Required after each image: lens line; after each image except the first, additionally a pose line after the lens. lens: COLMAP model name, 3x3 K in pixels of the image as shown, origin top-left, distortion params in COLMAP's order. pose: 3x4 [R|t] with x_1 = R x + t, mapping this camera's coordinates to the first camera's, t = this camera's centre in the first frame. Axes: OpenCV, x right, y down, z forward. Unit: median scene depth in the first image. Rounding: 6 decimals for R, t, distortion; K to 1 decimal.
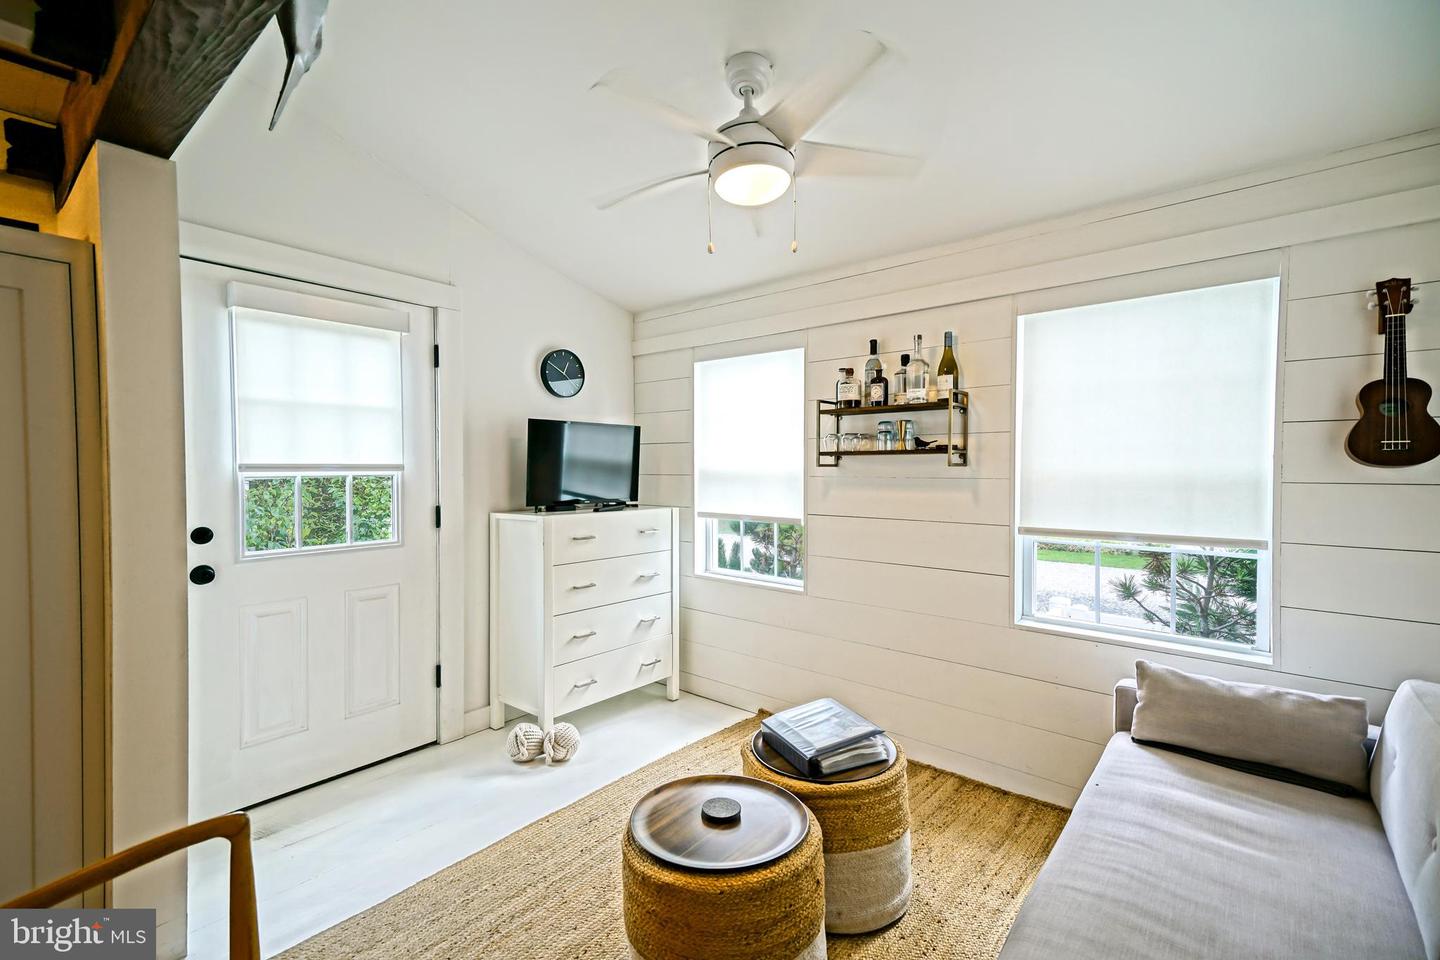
lens RADIAL K [[632.5, 0, 717.1], [0, 632.5, 465.8], [0, 0, 1]] dist [0.033763, 0.000088]
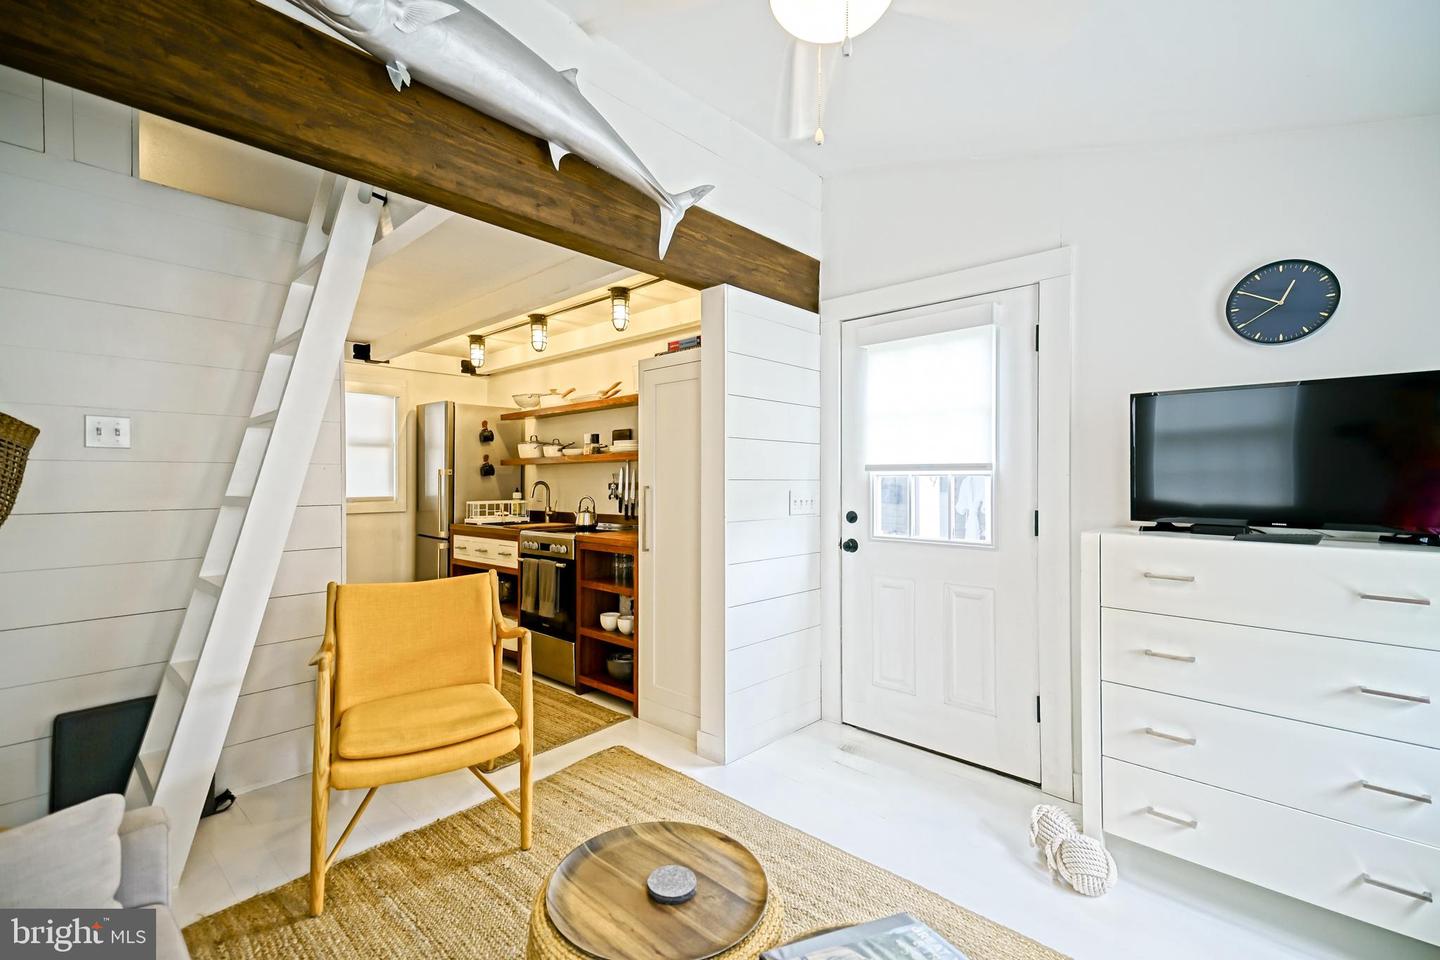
lens RADIAL K [[632.5, 0, 717.1], [0, 632.5, 465.8], [0, 0, 1]] dist [0.033763, 0.000088]
pose [[-0.050875, -0.017952, -0.998544, 0.928681], [0.001953, 0.999835, -0.018074, 0.035314], [0.998703, -0.002870, -0.050831, 1.256063]]
